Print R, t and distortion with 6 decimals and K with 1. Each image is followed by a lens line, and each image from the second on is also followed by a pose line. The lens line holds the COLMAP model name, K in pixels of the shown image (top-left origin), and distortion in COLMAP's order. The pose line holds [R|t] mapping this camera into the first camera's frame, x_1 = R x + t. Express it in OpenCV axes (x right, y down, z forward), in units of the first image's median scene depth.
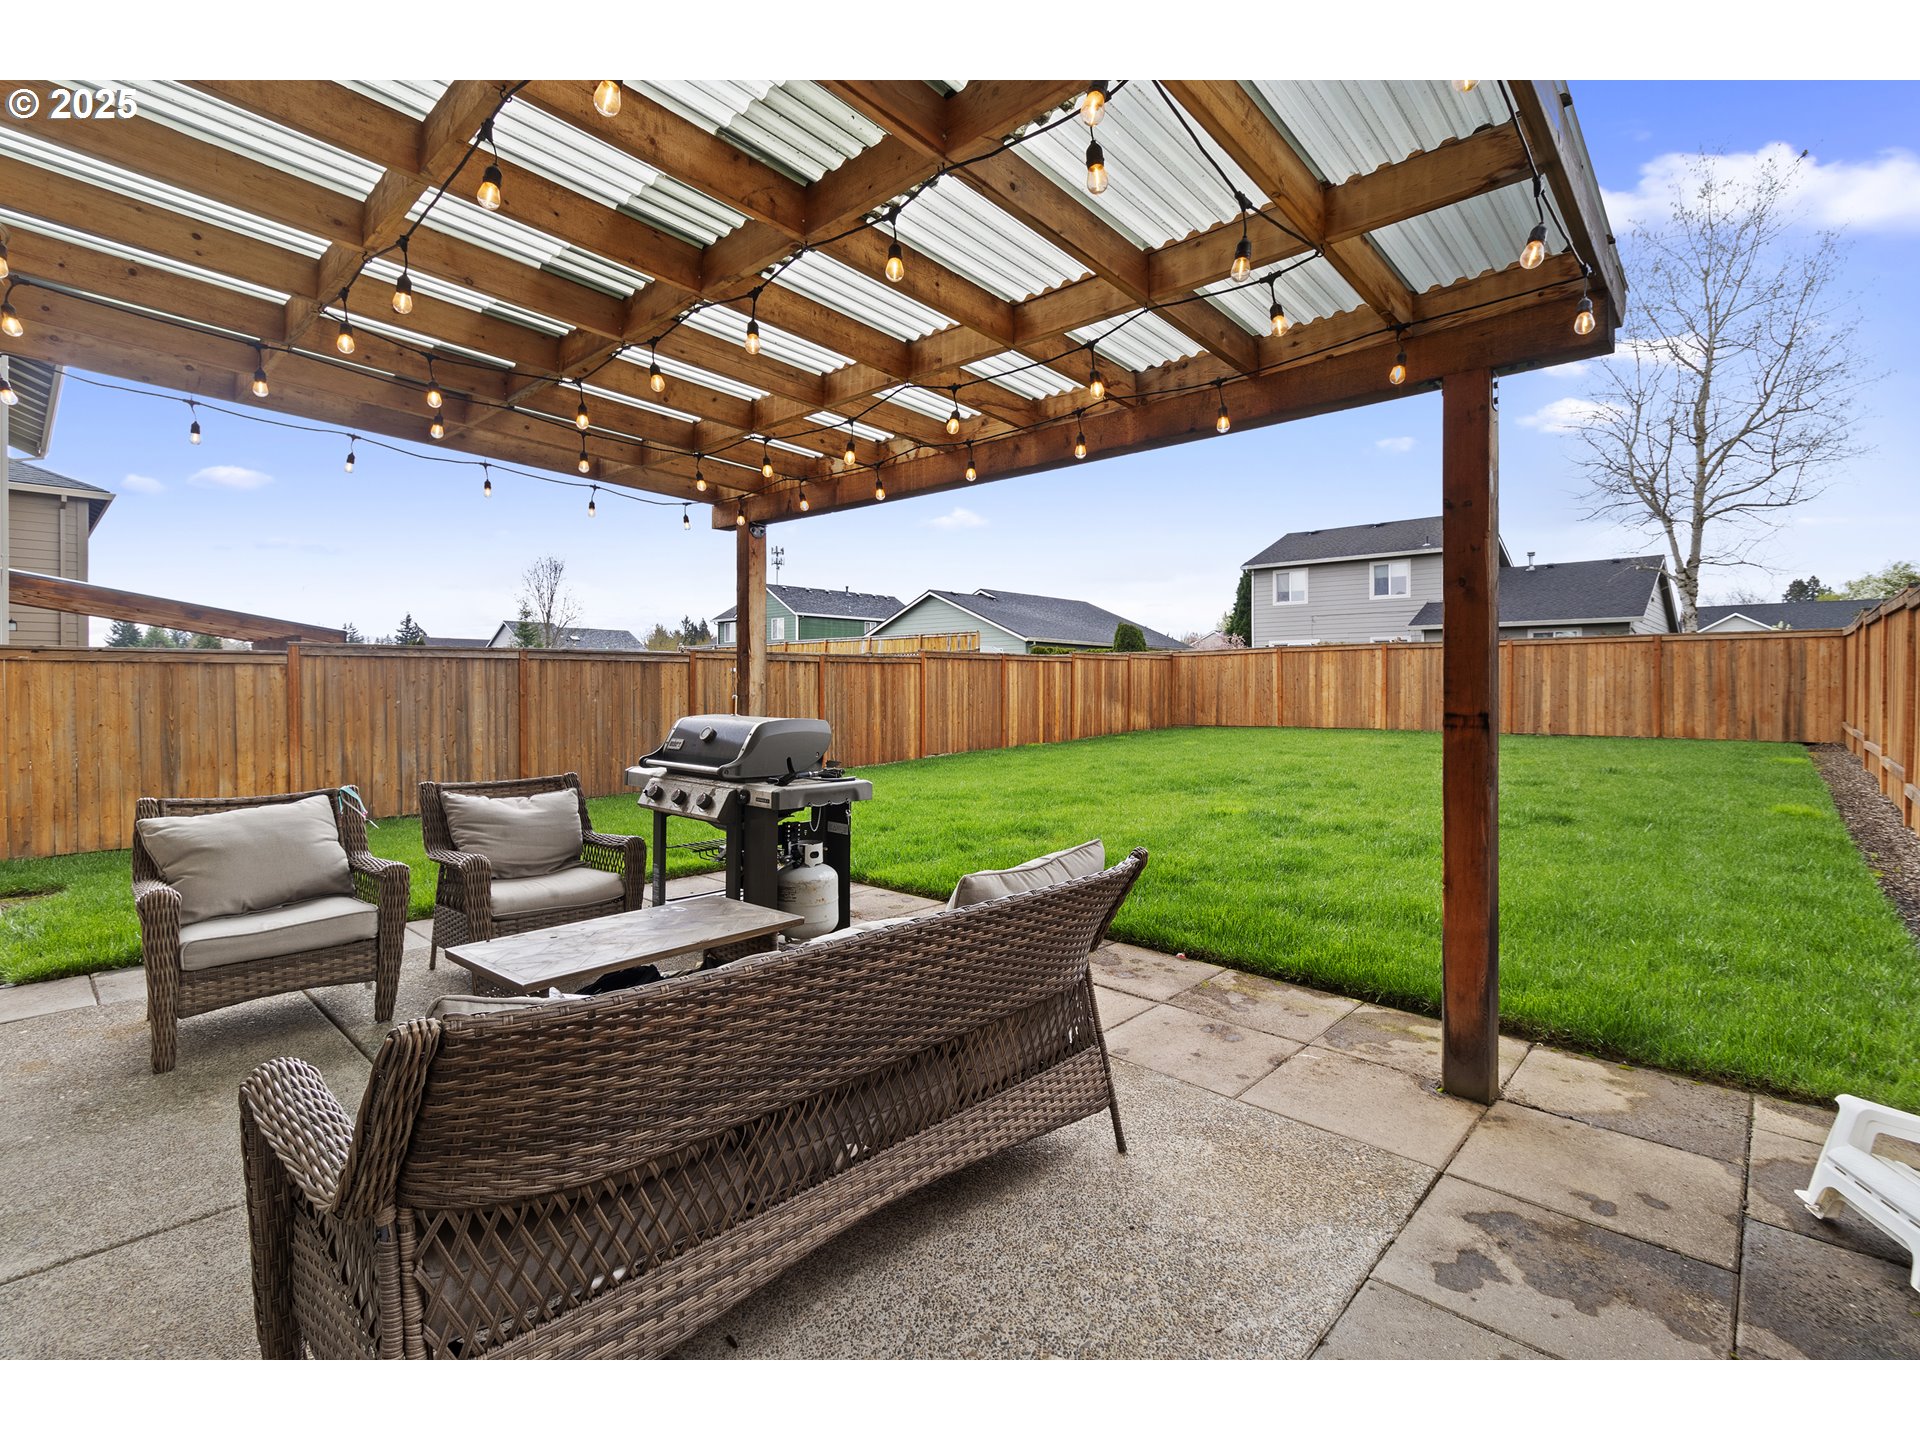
lens RADIAL K [[886.4, 0, 958.1], [0, 886.4, 685.4], [0, 0, 1]] dist [0.002863, -0.000150]
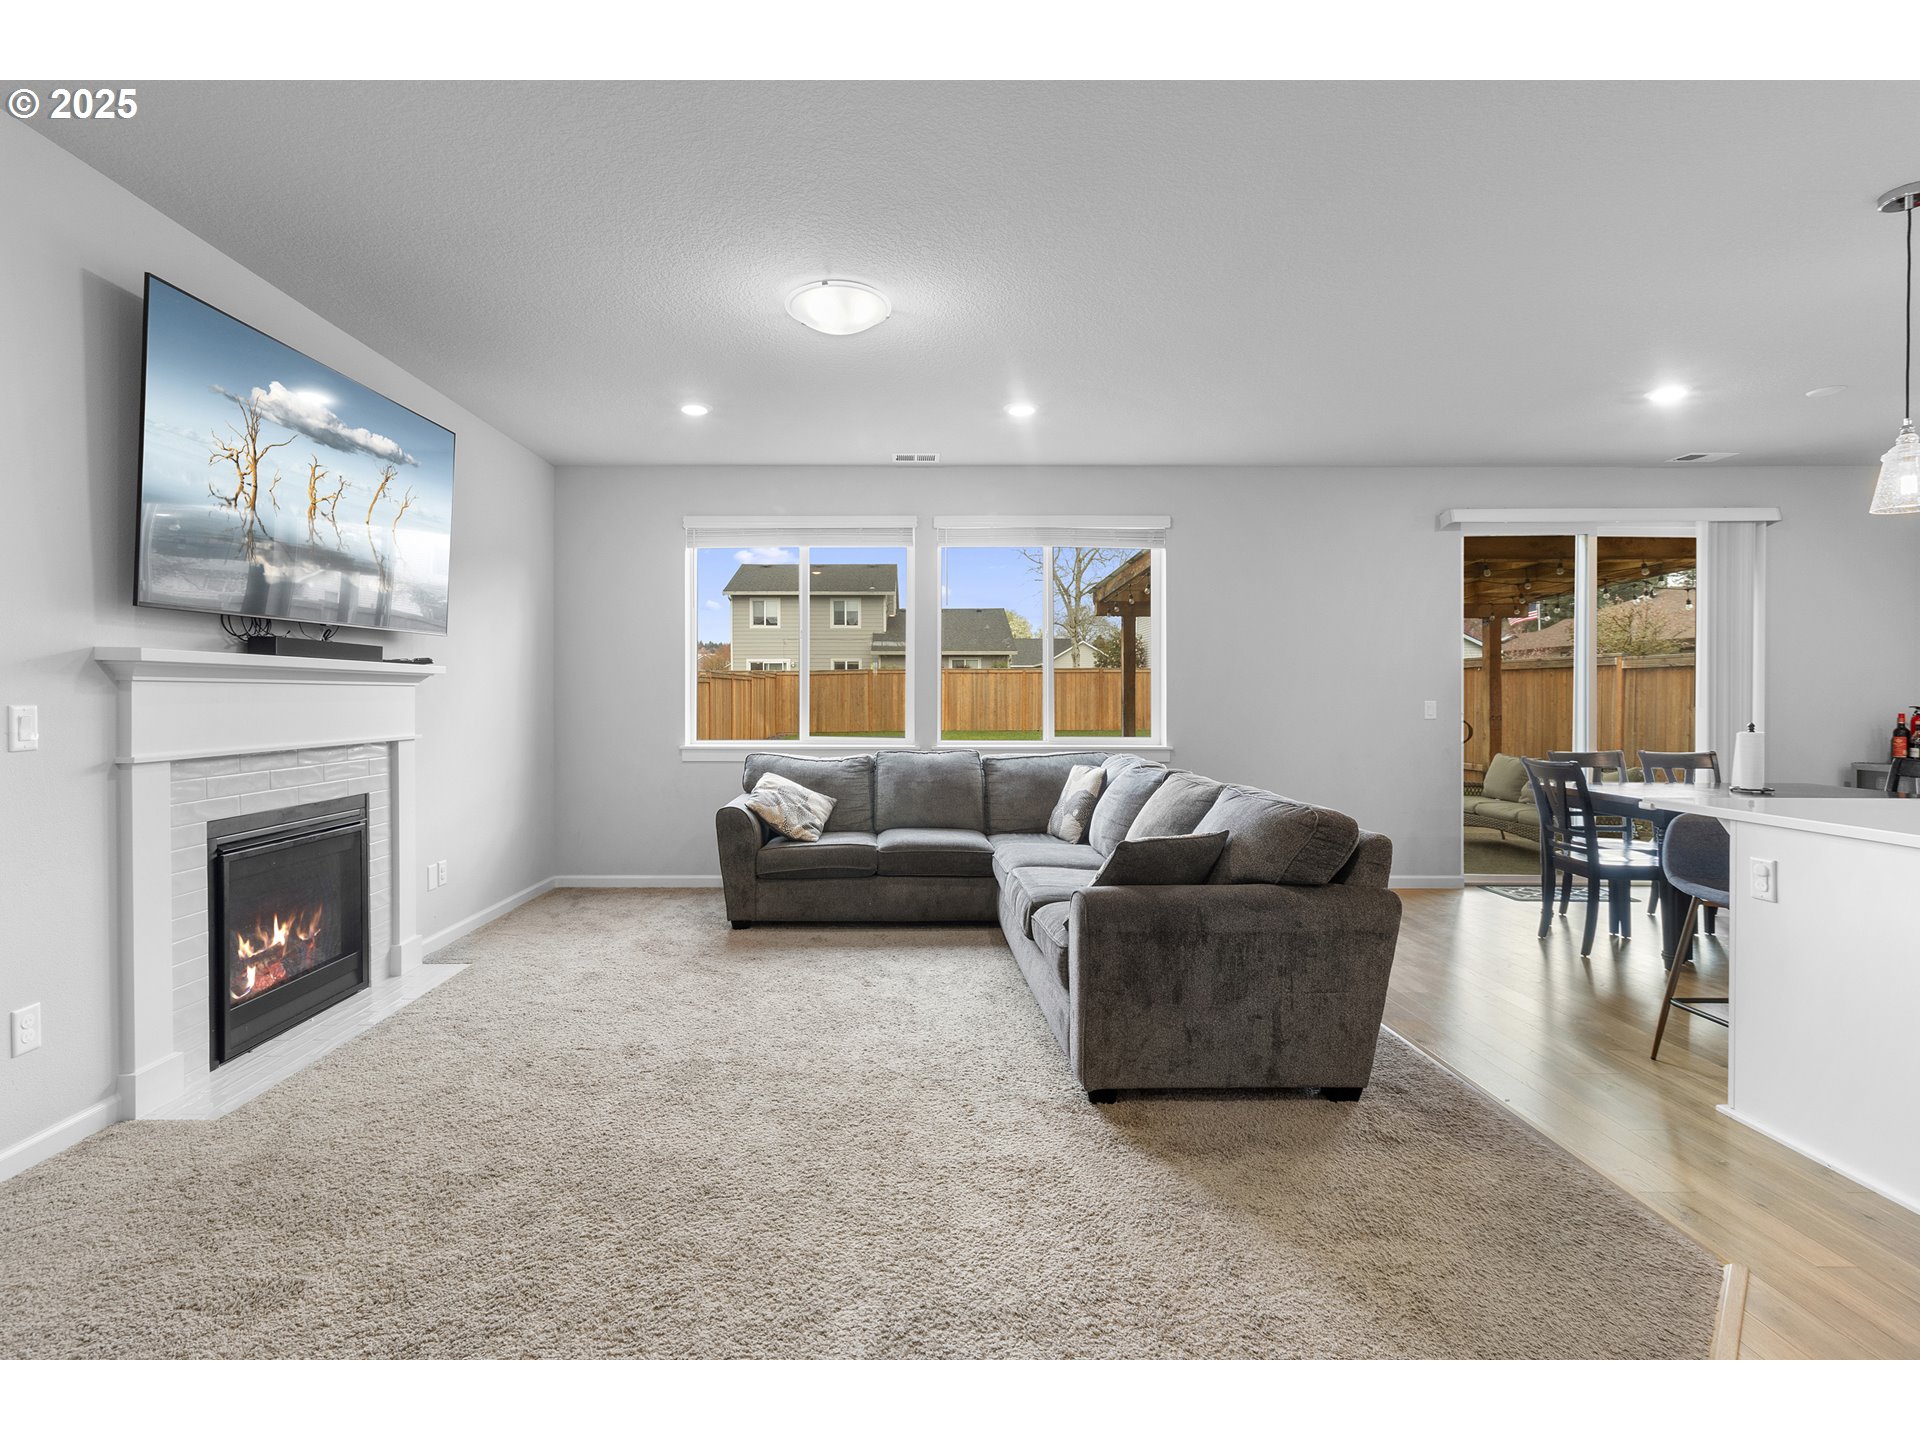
lens RADIAL K [[909.2, 0, 904.5], [0, 909.2, 695.7], [0, 0, 1]] dist [0.001216, -0.000177]
pose [[0.741257, -0.002299, 0.671217, -0.586409], [0.001499, 0.999997, 0.001770, -0.009378], [-0.671219, -0.000306, 0.741259, -0.014594]]
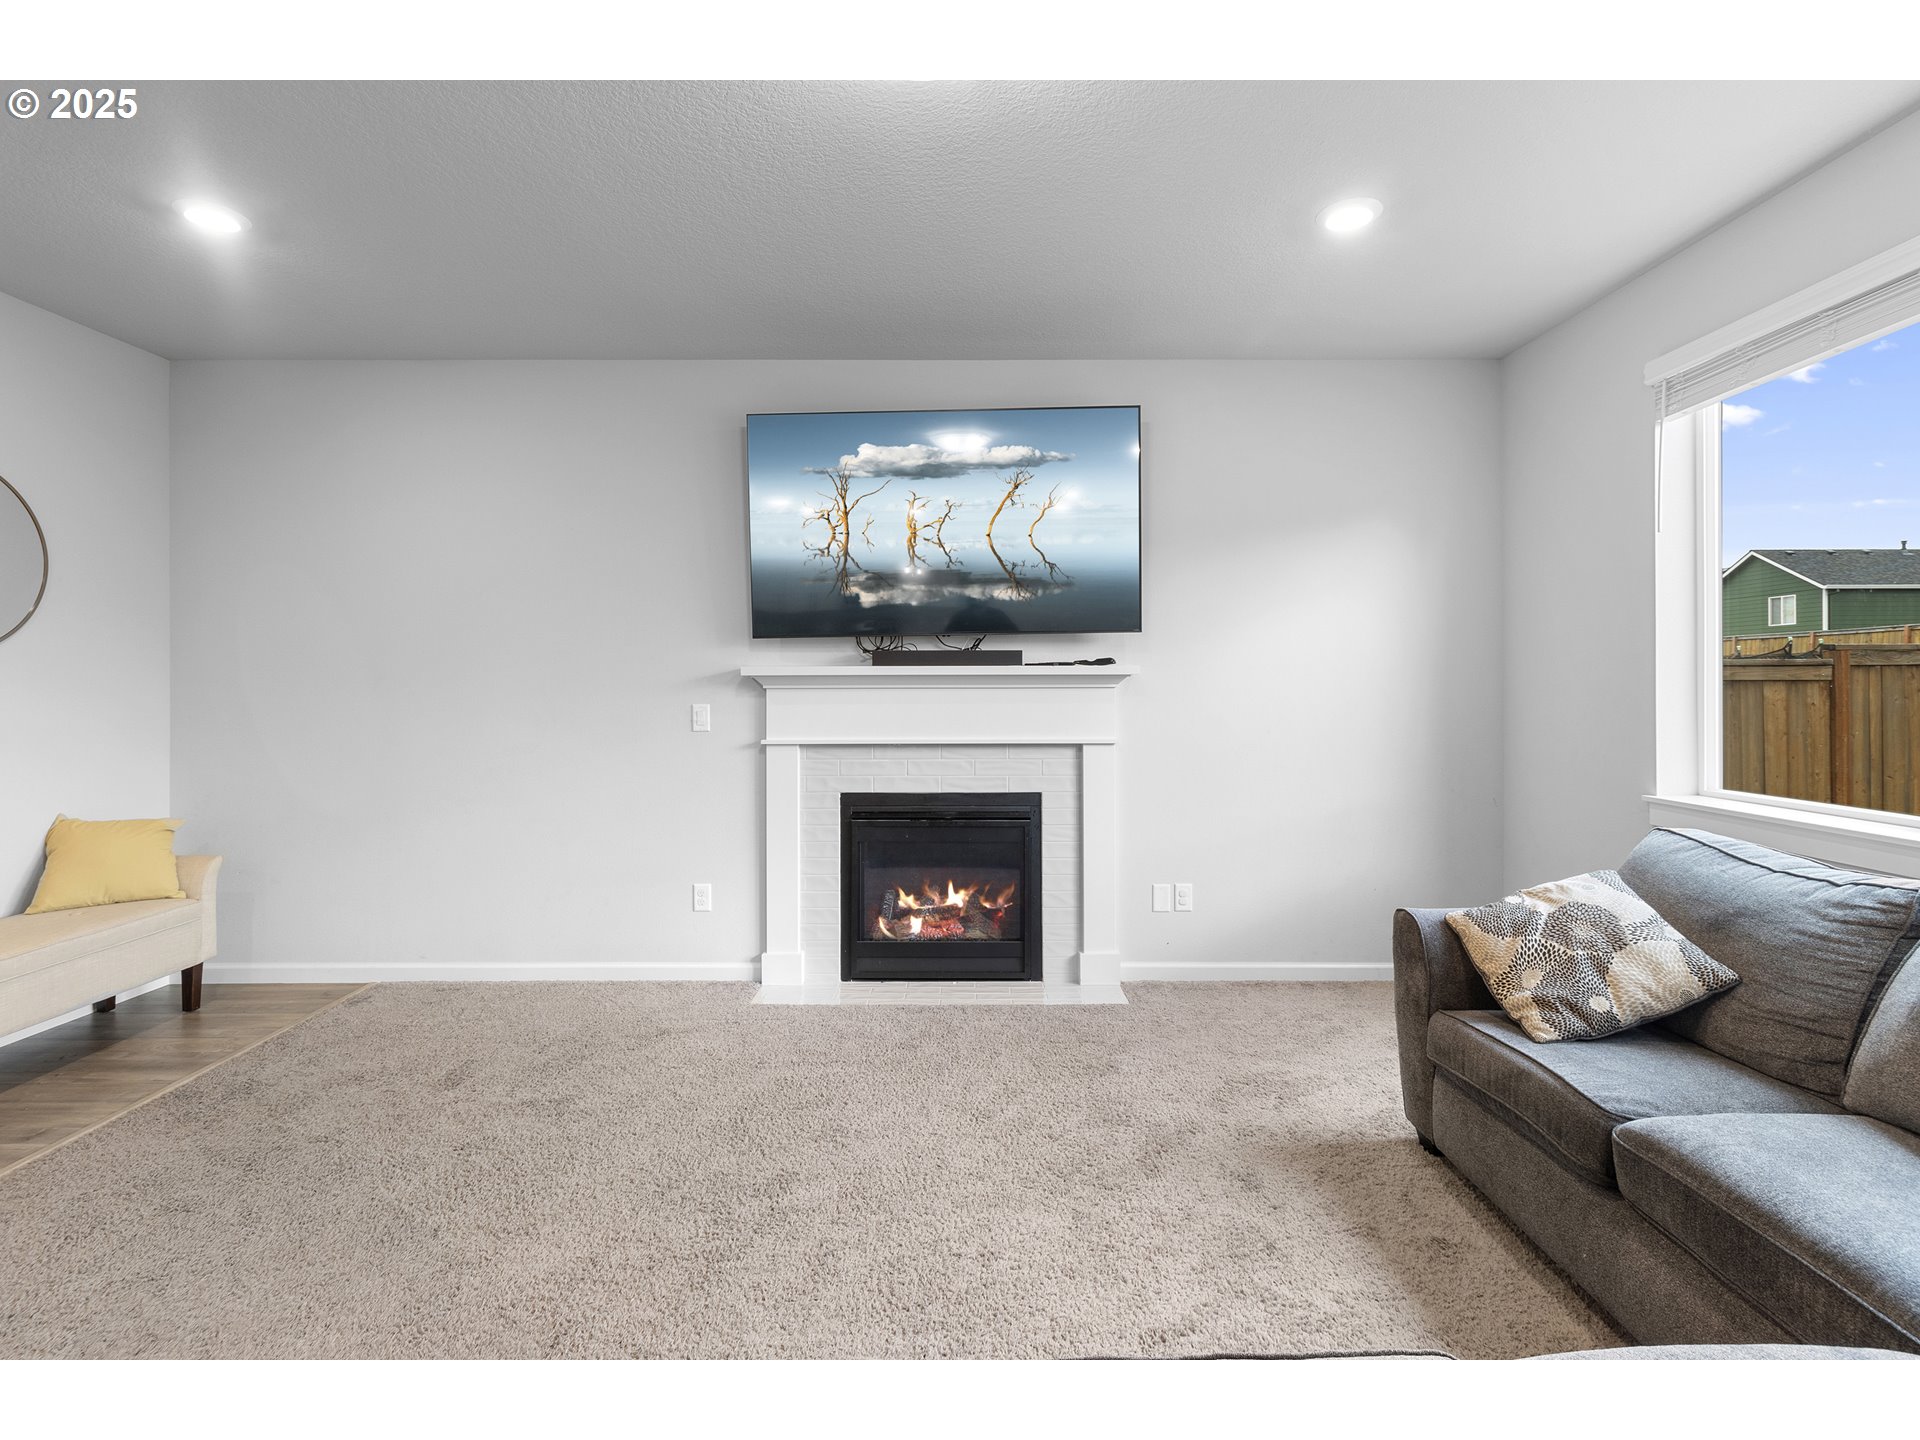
lens RADIAL K [[878.5, 0, 1055.5], [0, 878.5, 685.3], [0, 0, 1]] dist [0.000980, 0.000087]
pose [[0.679380, -0.000716, -0.733786, -0.364864], [0.002298, 0.999997, 0.001151, -0.012754], [0.733783, -0.002468, 0.679380, 0.092992]]
